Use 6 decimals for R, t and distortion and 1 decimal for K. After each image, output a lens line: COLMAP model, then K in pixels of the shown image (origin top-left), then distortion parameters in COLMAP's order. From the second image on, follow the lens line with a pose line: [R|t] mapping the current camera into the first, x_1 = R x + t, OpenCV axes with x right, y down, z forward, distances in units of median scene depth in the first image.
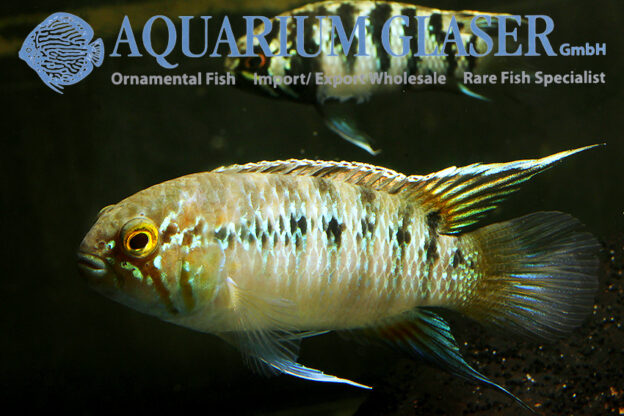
lens RADIAL K [[2260.6, 0, 311.8], [0, 2260.6, 208.2], [0, 0, 1]] dist [-0.048692, 0.000000]
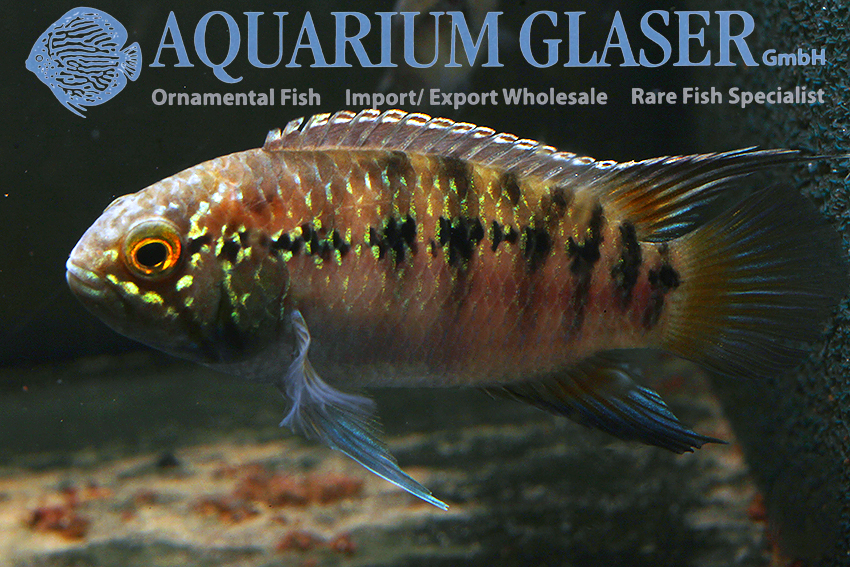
lens RADIAL K [[3079.3, 0, 426.4], [0, 3079.3, 283.1], [0, 0, 1]] dist [-0.048692, 0.000000]
pose [[1.000000, 0.000447, 0.000550, -0.000038], [-0.000449, 0.999995, 0.003050, 0.021071], [-0.000549, -0.003051, 0.999995, 0.128695]]
